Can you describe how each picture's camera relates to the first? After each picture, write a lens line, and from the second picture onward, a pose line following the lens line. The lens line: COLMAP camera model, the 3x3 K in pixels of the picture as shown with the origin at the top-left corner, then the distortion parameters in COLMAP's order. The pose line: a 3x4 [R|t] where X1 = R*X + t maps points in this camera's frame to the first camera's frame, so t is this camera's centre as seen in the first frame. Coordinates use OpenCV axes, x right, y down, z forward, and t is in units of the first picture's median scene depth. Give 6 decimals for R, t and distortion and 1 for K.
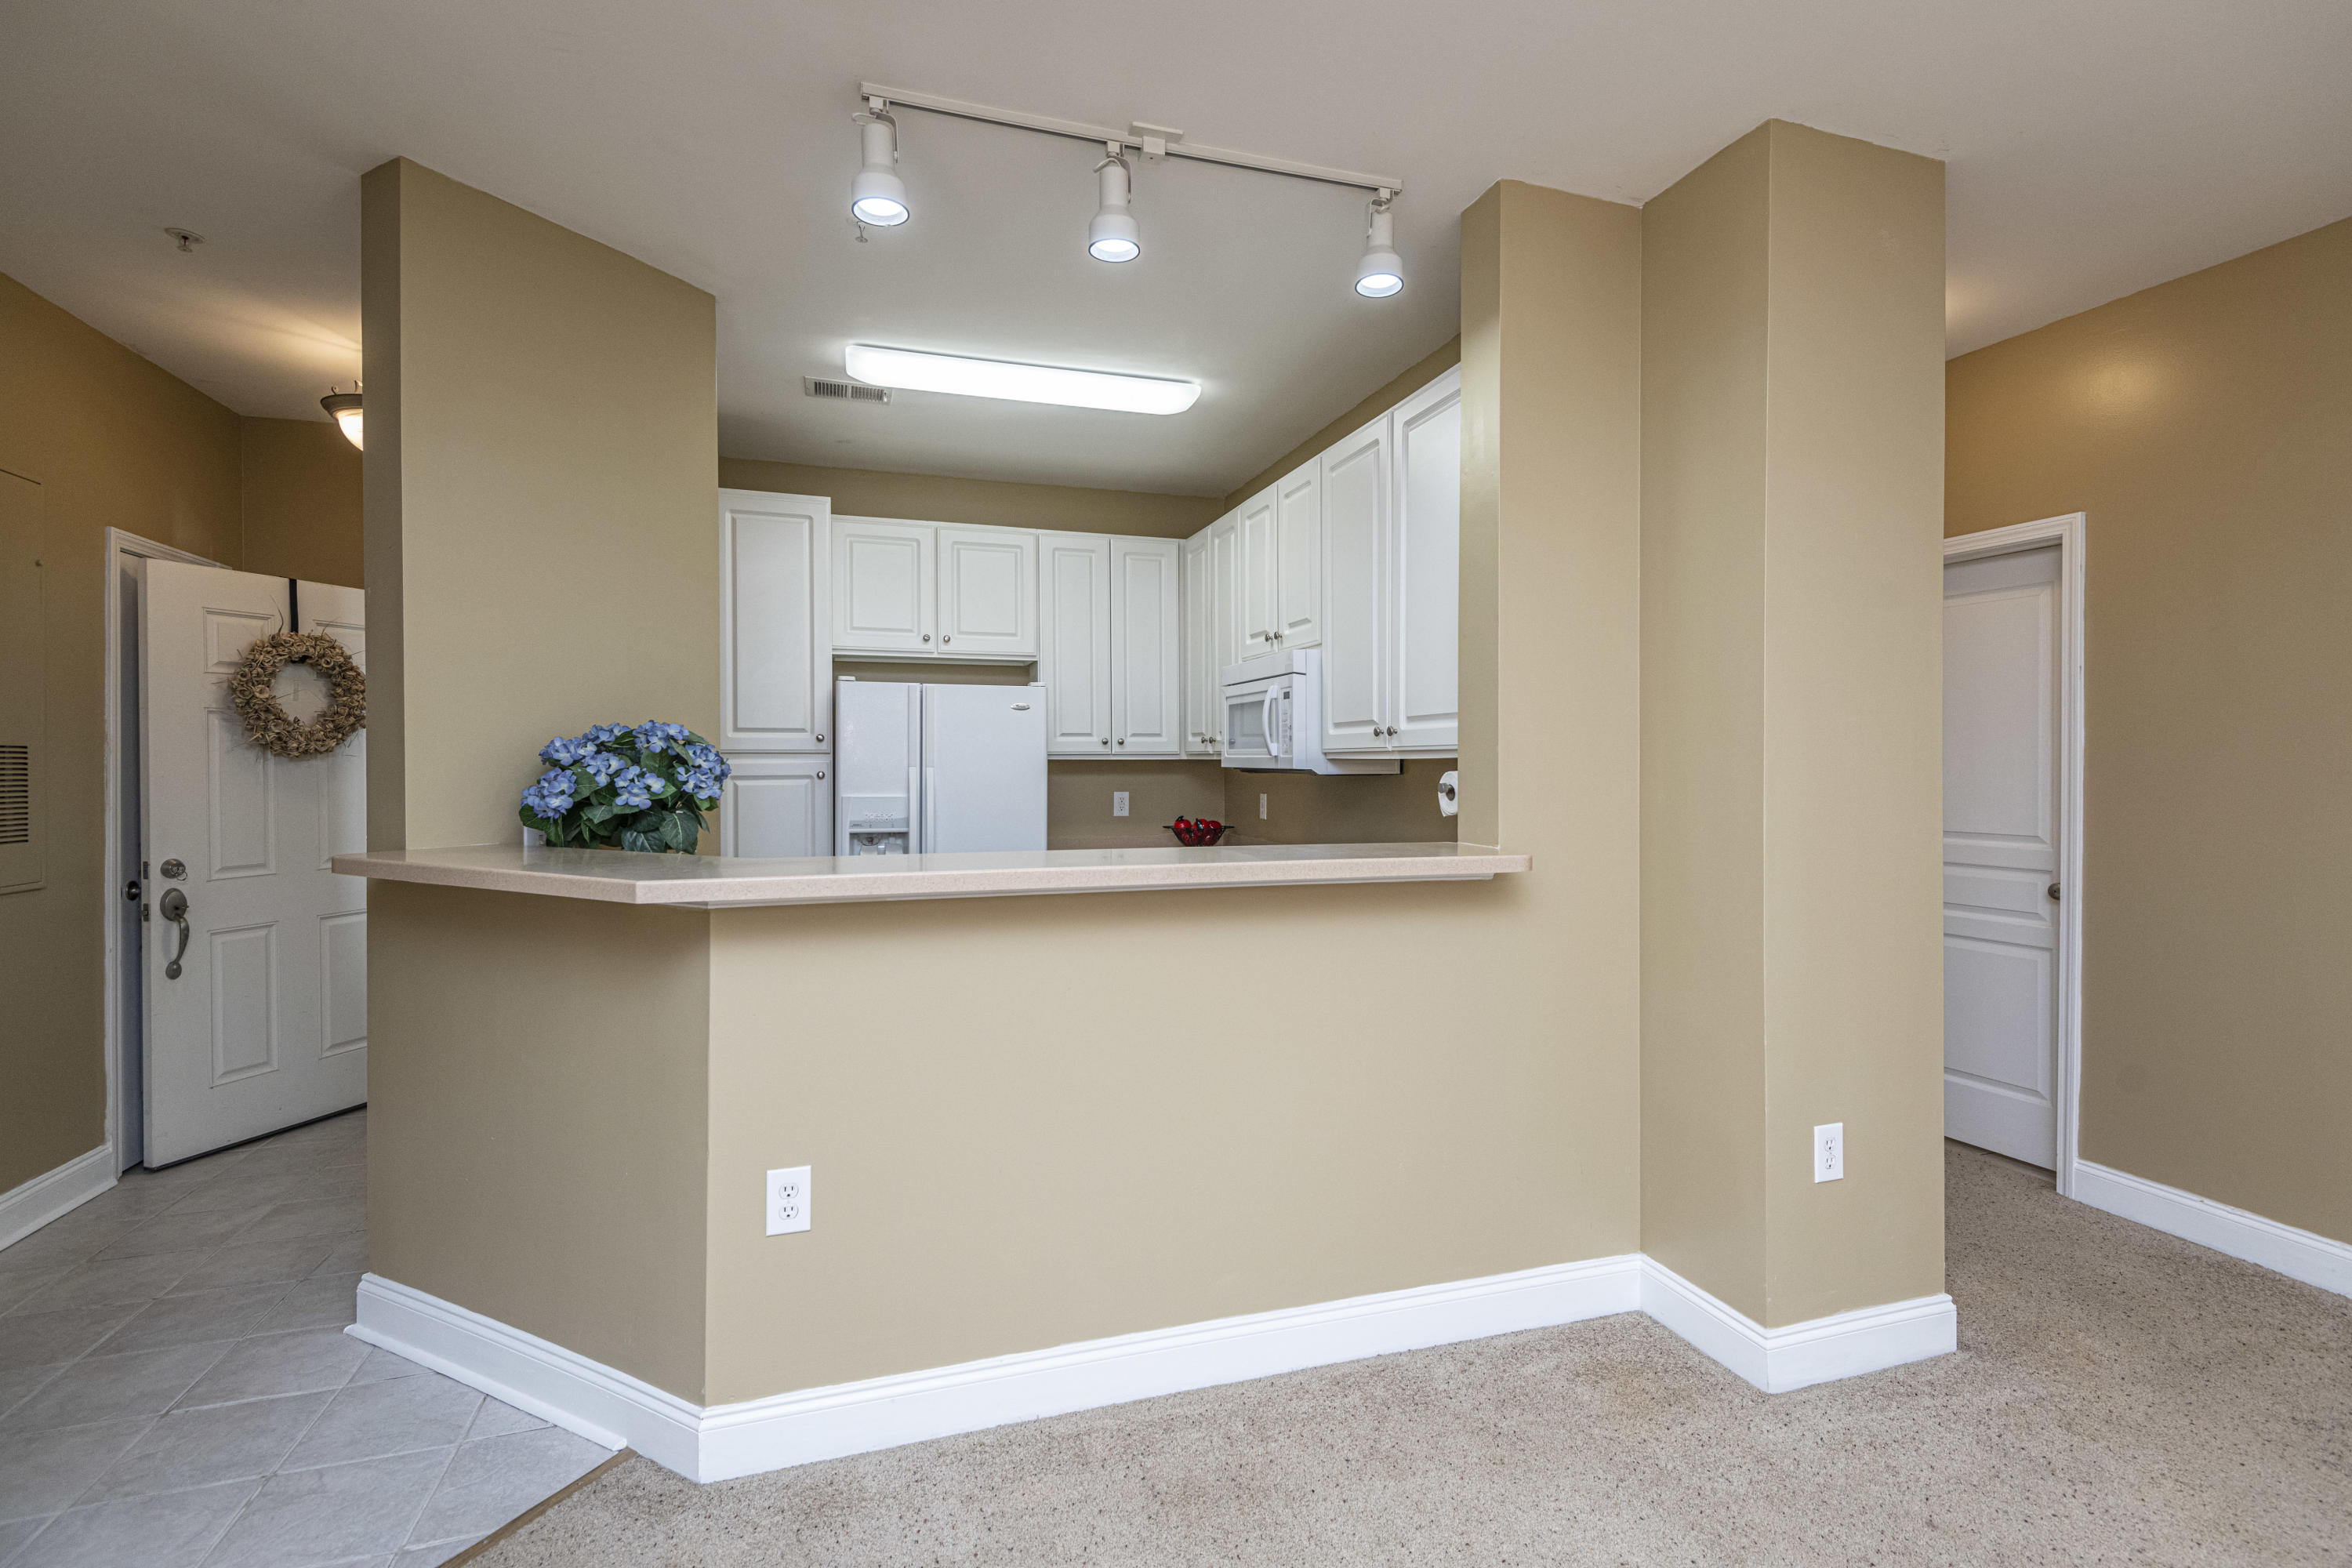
lens RADIAL K [[1053.7, 0, 1206.4], [0, 1053.7, 774.1], [0, 0, 1]] dist [0.020415, -0.009937]
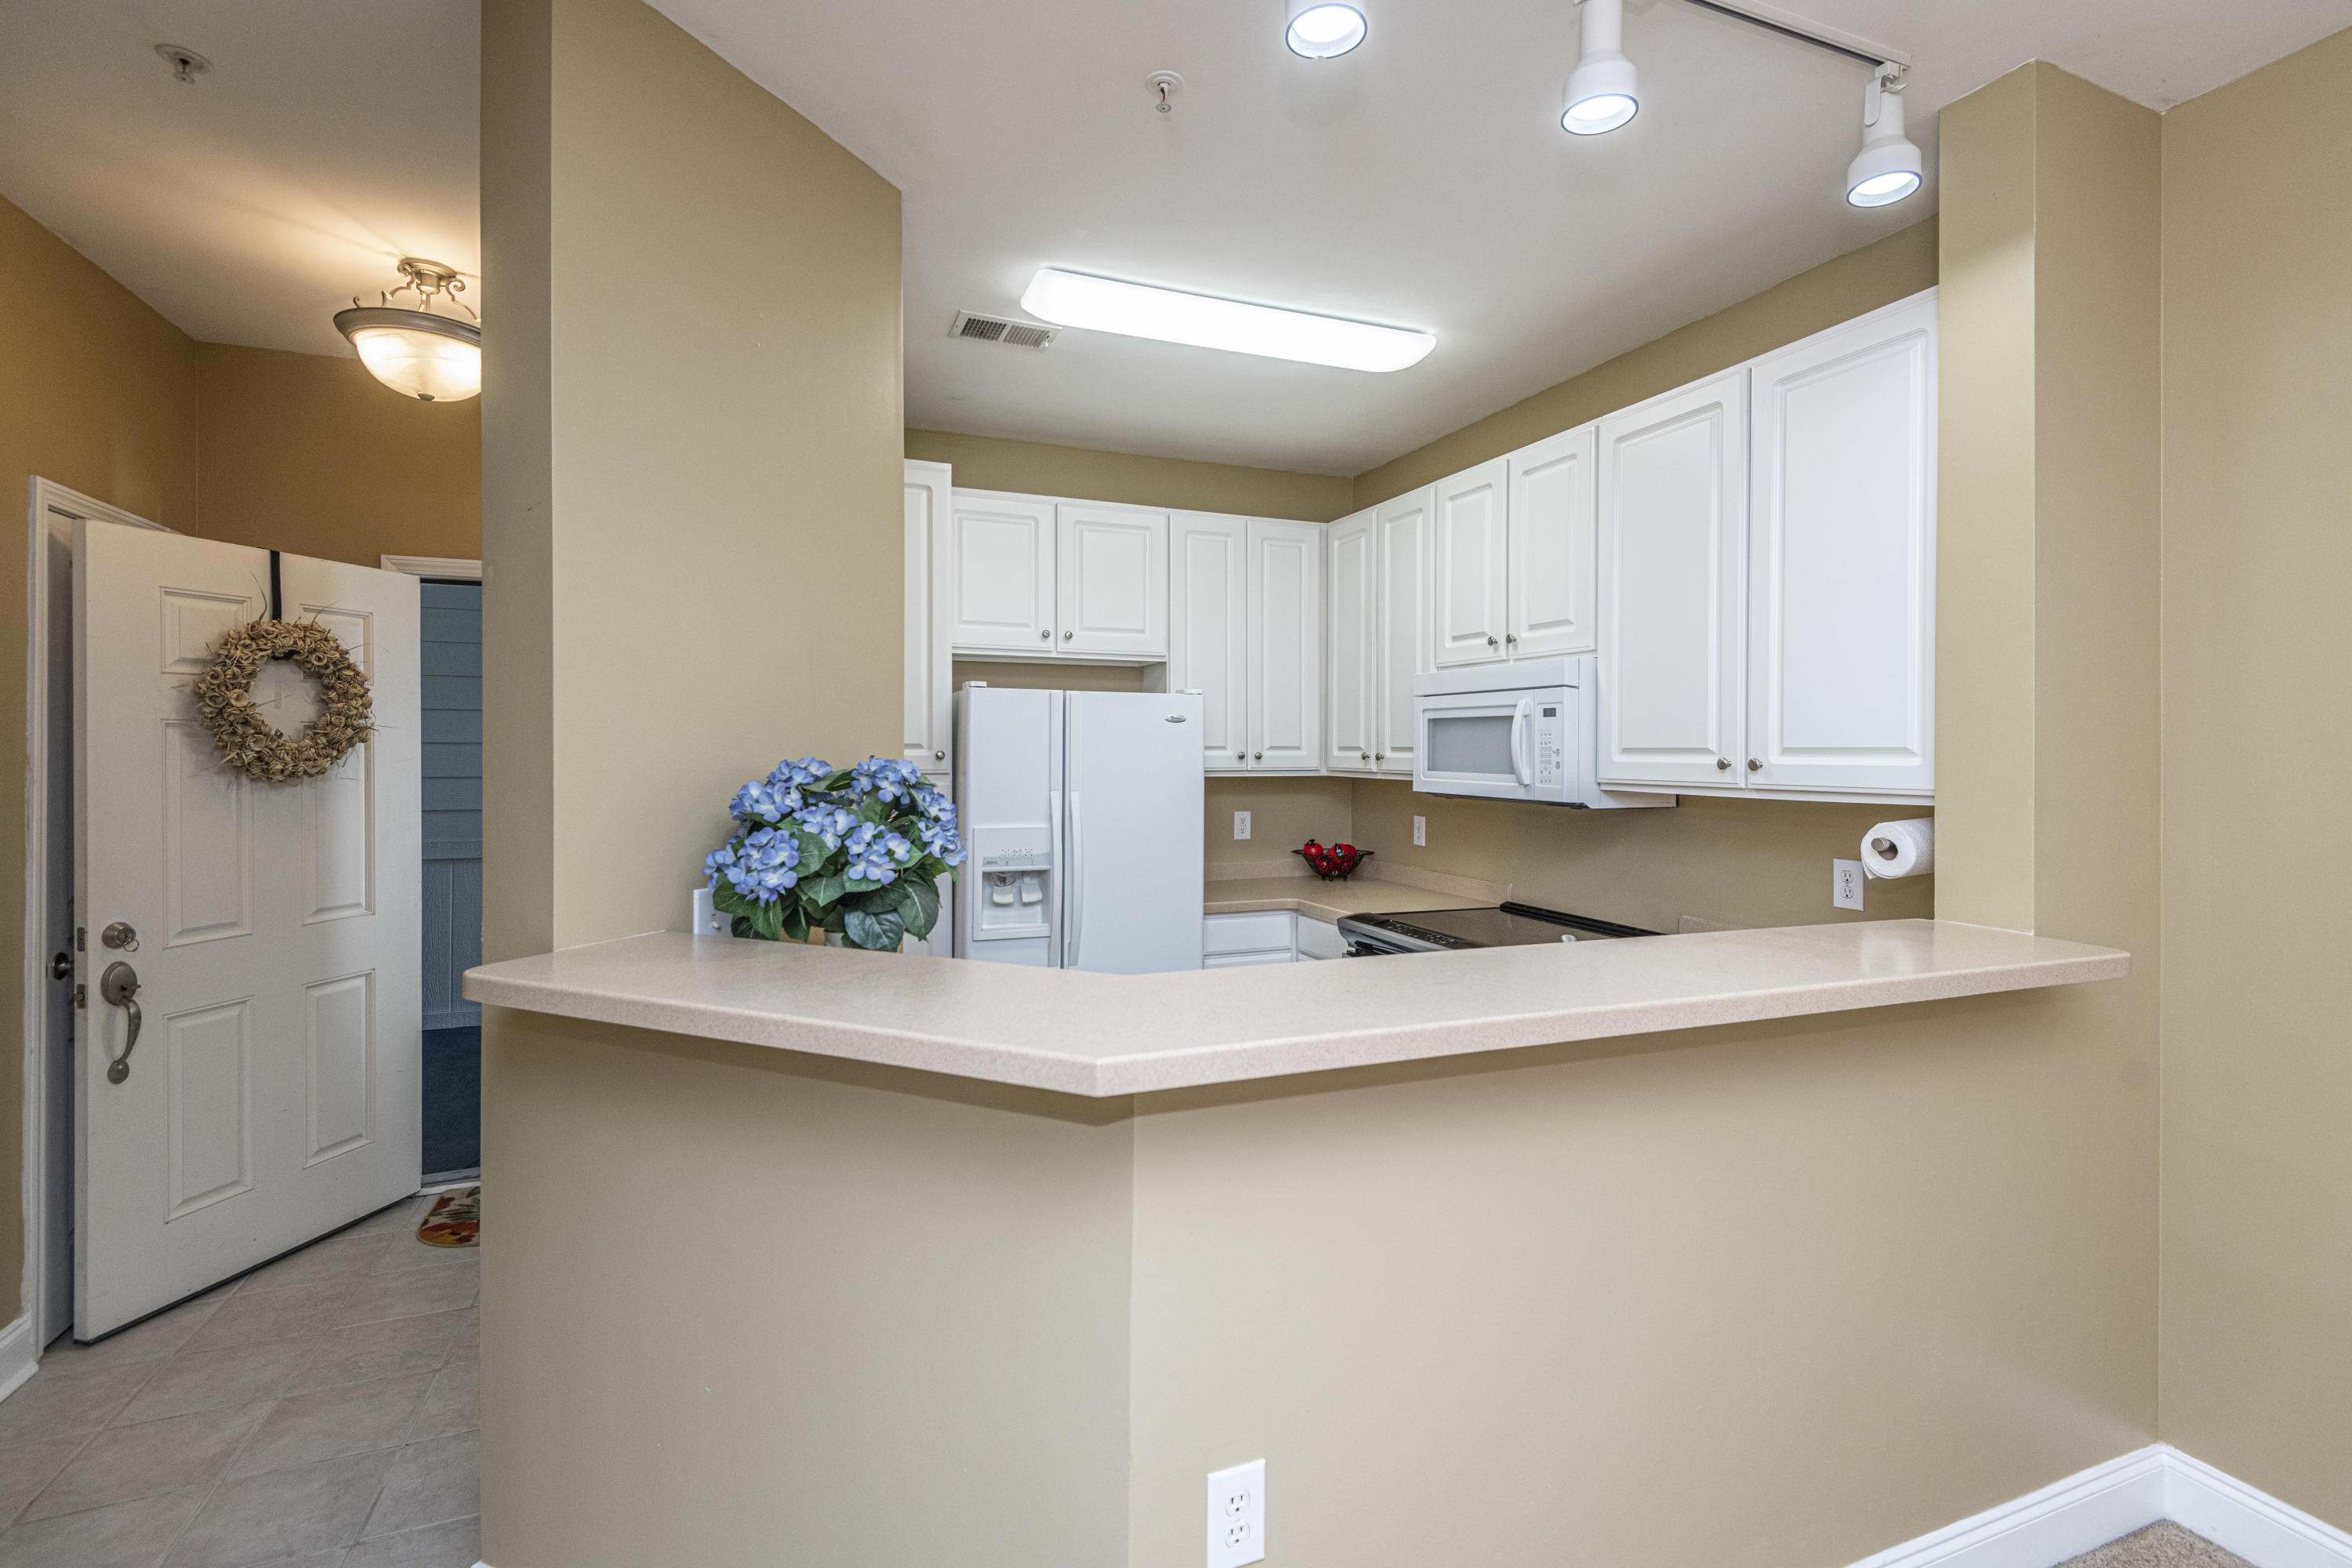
lens RADIAL K [[1047.1, 0, 1184.2], [0, 1047.1, 757.6], [0, 0, 1]] dist [0.027445, -0.010419]
pose [[0.997735, 0.004174, 0.067140, -0.259490], [-0.004019, 0.999989, -0.002441, -0.035246], [-0.067149, 0.002166, 0.997741, 0.191894]]
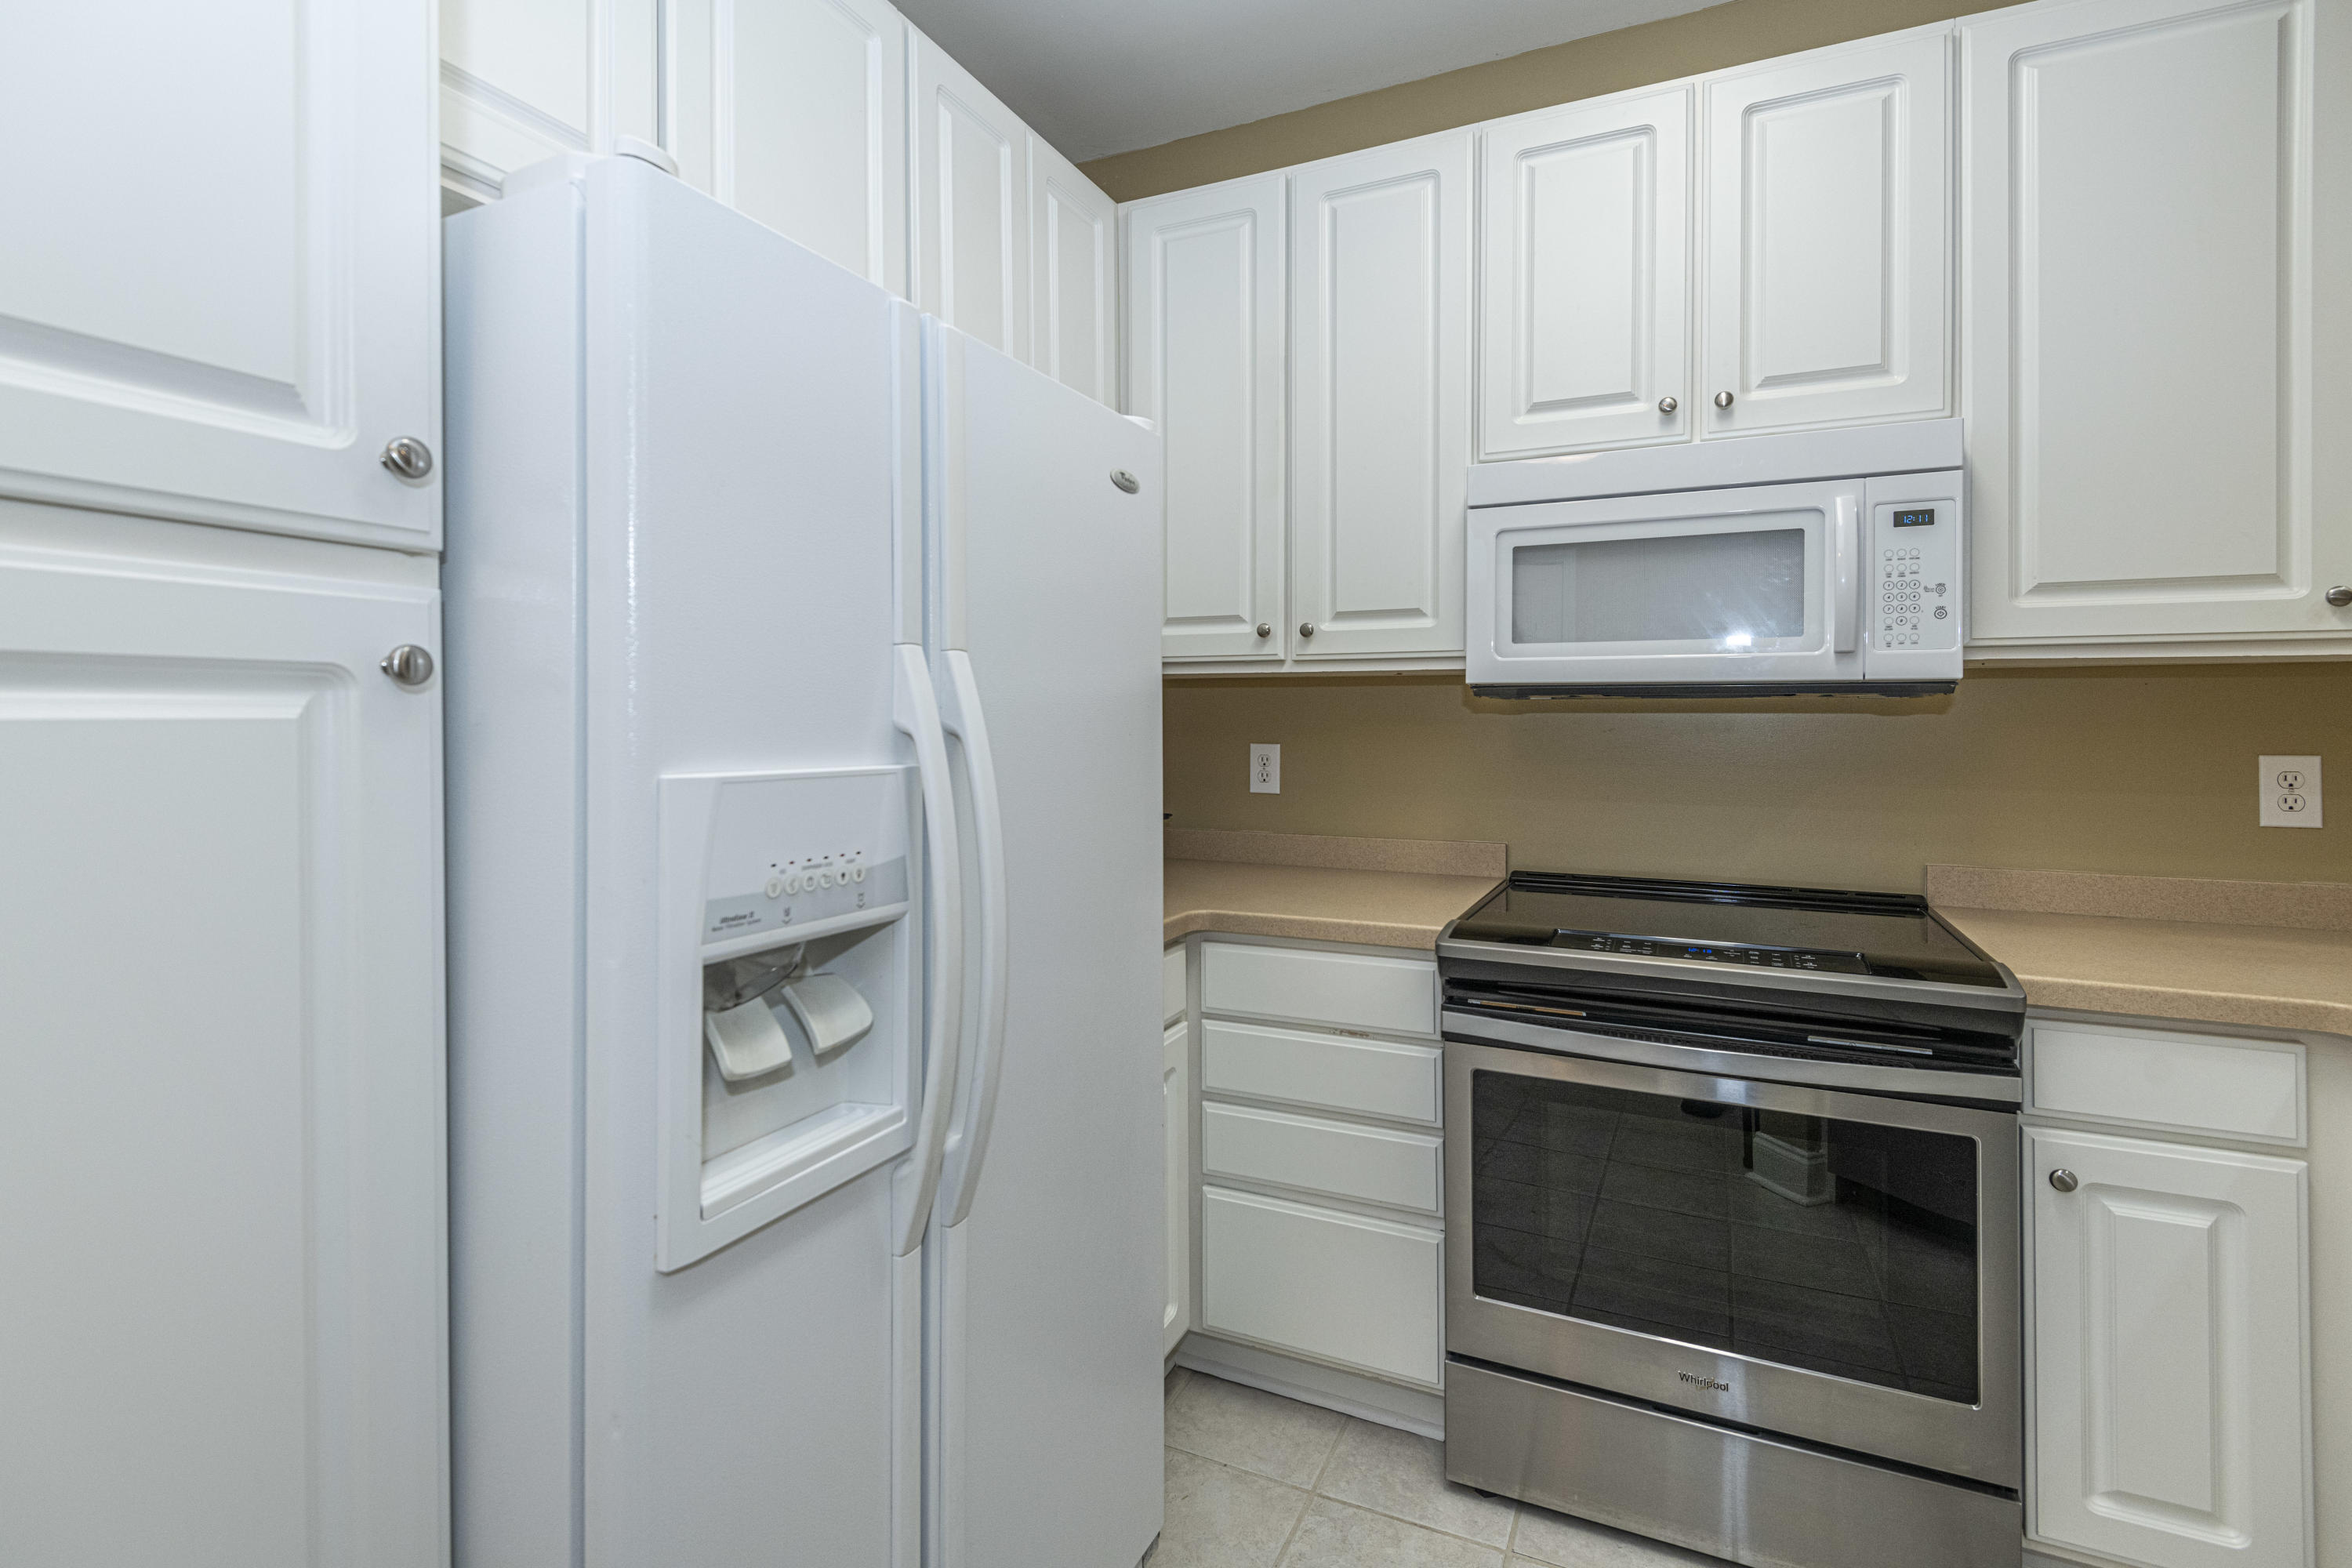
lens RADIAL K [[1066.9, 0, 1180.2], [0, 1066.9, 725.5], [0, 0, 1]] dist [0.001059, -0.021070]
pose [[0.680941, 0.001261, 0.732337, -0.460901], [0.004220, 0.999975, -0.005646, 0.014501], [-0.732326, 0.006935, 0.680919, 0.879281]]
